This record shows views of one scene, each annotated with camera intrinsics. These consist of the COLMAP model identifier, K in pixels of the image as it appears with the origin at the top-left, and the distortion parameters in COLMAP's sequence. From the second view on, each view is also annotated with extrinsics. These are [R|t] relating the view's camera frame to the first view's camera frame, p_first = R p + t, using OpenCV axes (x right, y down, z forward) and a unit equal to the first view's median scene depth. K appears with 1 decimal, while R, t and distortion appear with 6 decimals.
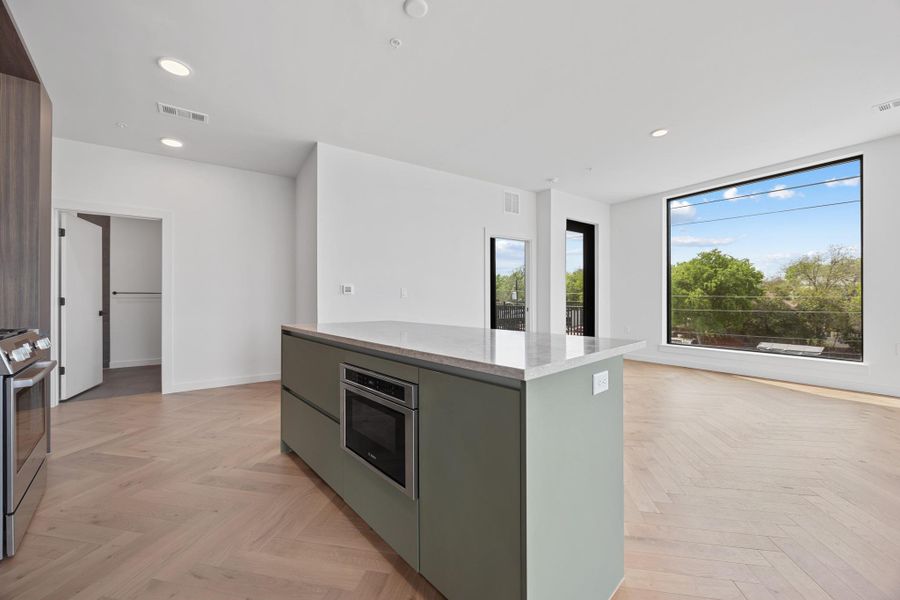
lens RADIAL K [[342.0, 0, 447.6], [0, 342.0, 302.9], [0, 0, 1]] dist [-0.007494, 0.000601]
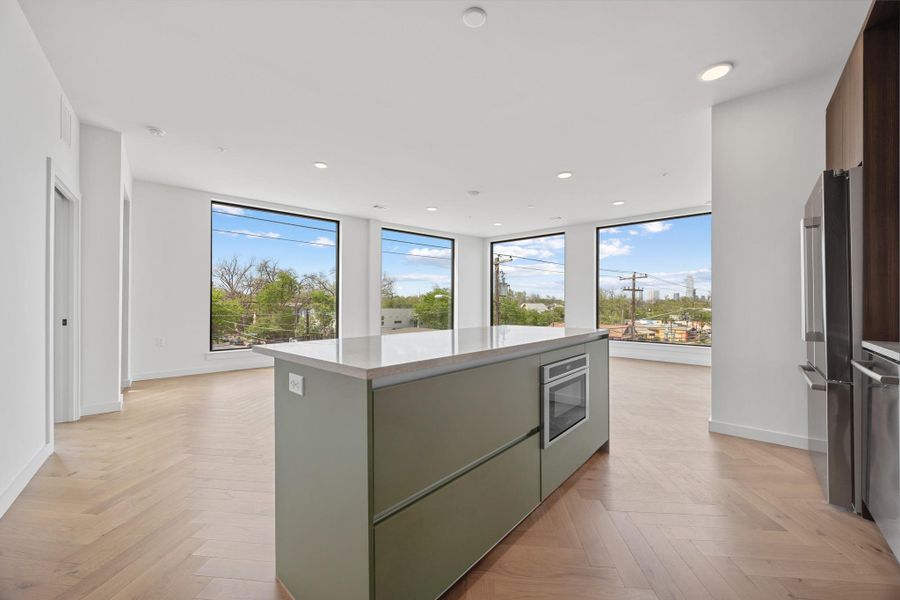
lens RADIAL K [[342.0, 0, 461.5], [0, 342.0, 304.2], [0, 0, 1]] dist [-0.007494, 0.000601]
pose [[-0.122362, 0.002888, 0.992481, -0.394605], [0.009628, 0.999952, -0.001723, -0.003608], [-0.992439, 0.009344, -0.122384, 0.416126]]
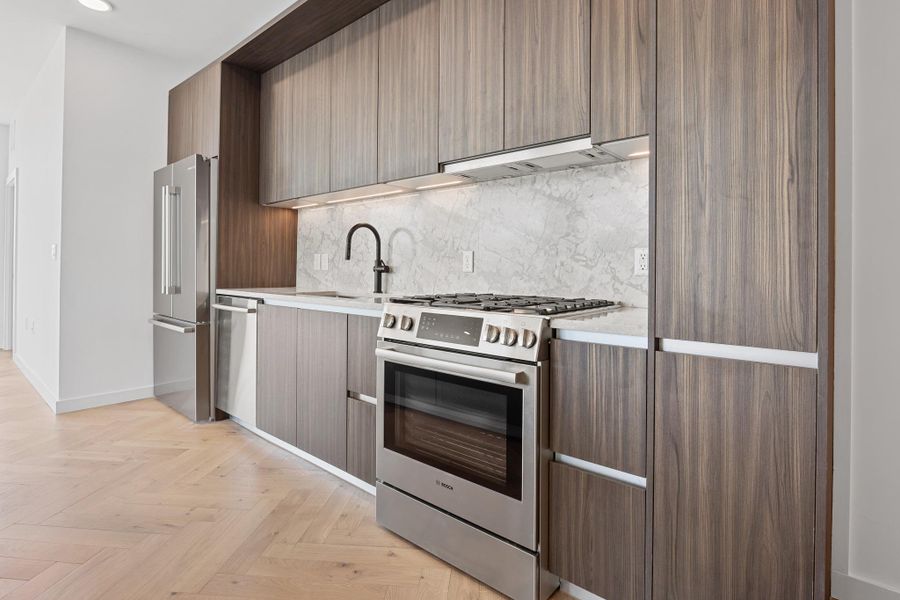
lens RADIAL K [[458.5, 0, 447.7], [0, 458.5, 268.5], [0, 0, 1]] dist [-0.008735, 0.000902]
pose [[-0.993384, -0.006816, -0.114637, -0.347994], [-0.007796, 0.999937, 0.008103, 0.000630], [0.114575, 0.008944, -0.993374, 0.613161]]
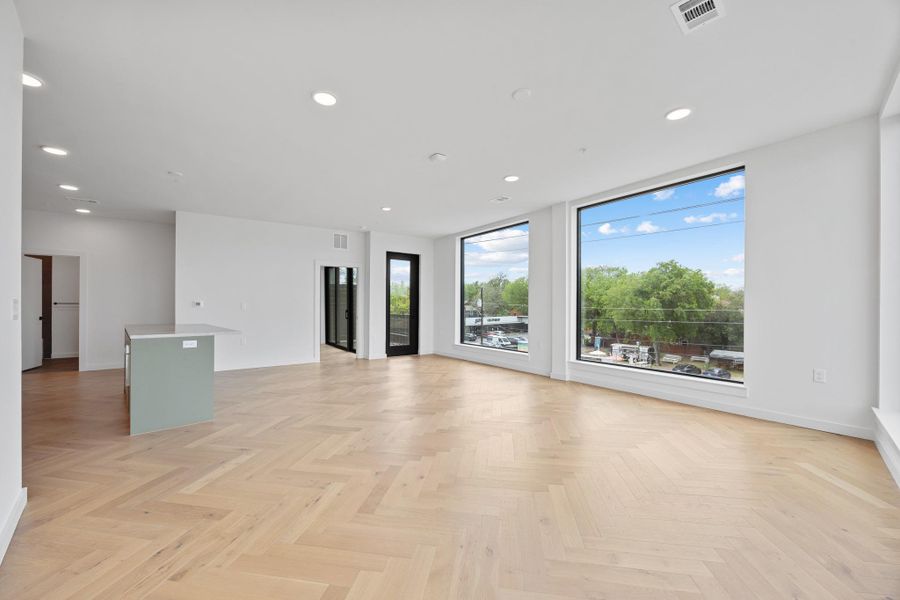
lens RADIAL K [[359.4, 0, 449.5], [0, 359.4, 307.6], [0, 0, 1]] dist [-0.003630, -0.001479]
pose [[0.999901, 0.006779, 0.012330, 0.585951], [-0.006730, 0.999969, -0.004031, -0.017001], [-0.012357, 0.003947, 0.999916, -0.455218]]
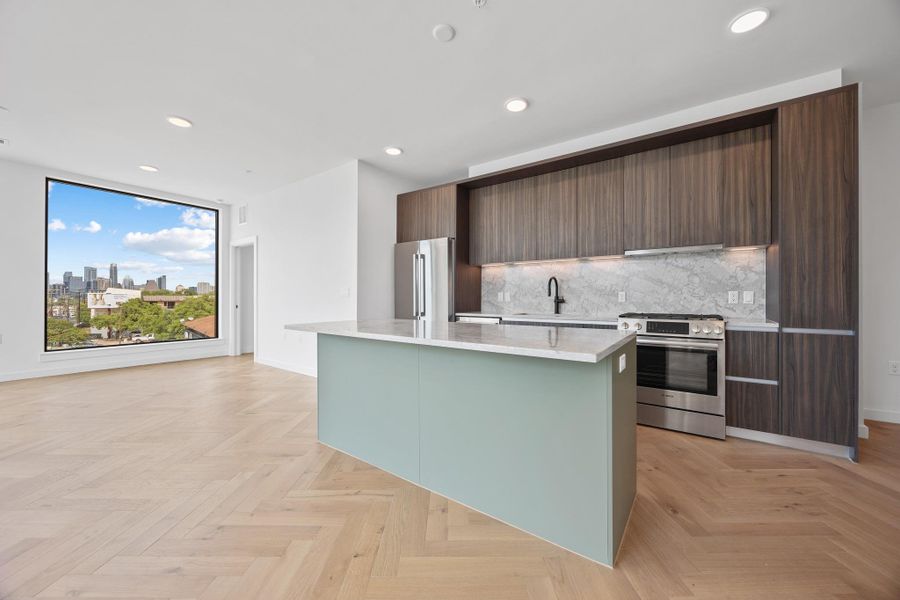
lens RADIAL K [[342.0, 0, 444.5], [0, 342.0, 297.1], [0, 0, 1]] dist [-0.007494, 0.000601]
pose [[-0.980050, 0.001264, -0.198749, 0.047075], [-0.000407, 0.999965, 0.008368, -0.007772], [0.198753, 0.008282, -0.980015, 0.748876]]
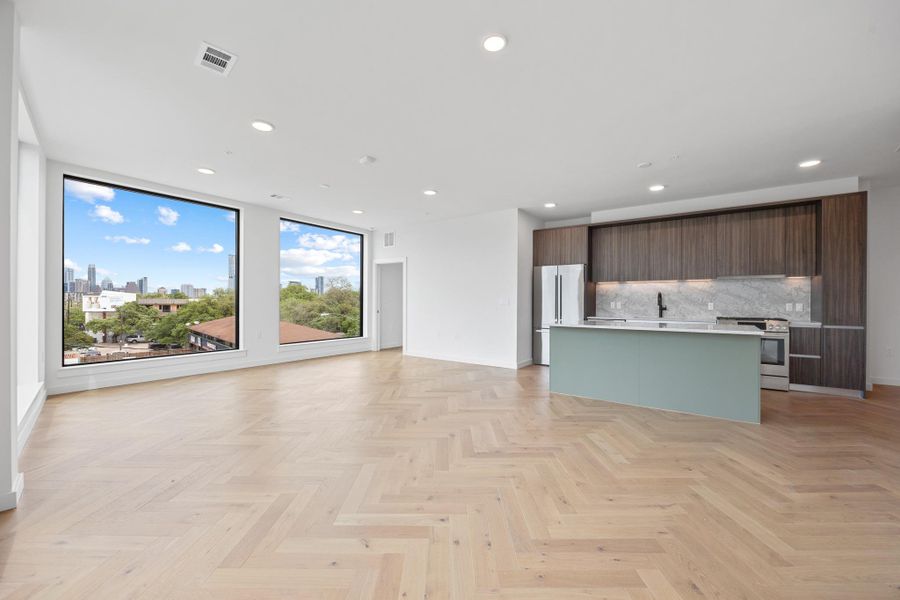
lens RADIAL K [[359.4, 0, 439.8], [0, 359.4, 302.3], [0, 0, 1]] dist [-0.003630, -0.001479]
pose [[-0.980200, 0.000268, -0.198008, 0.551093], [-0.002423, 0.999908, 0.013348, -0.026030], [0.197993, 0.013564, -0.980109, 1.029945]]
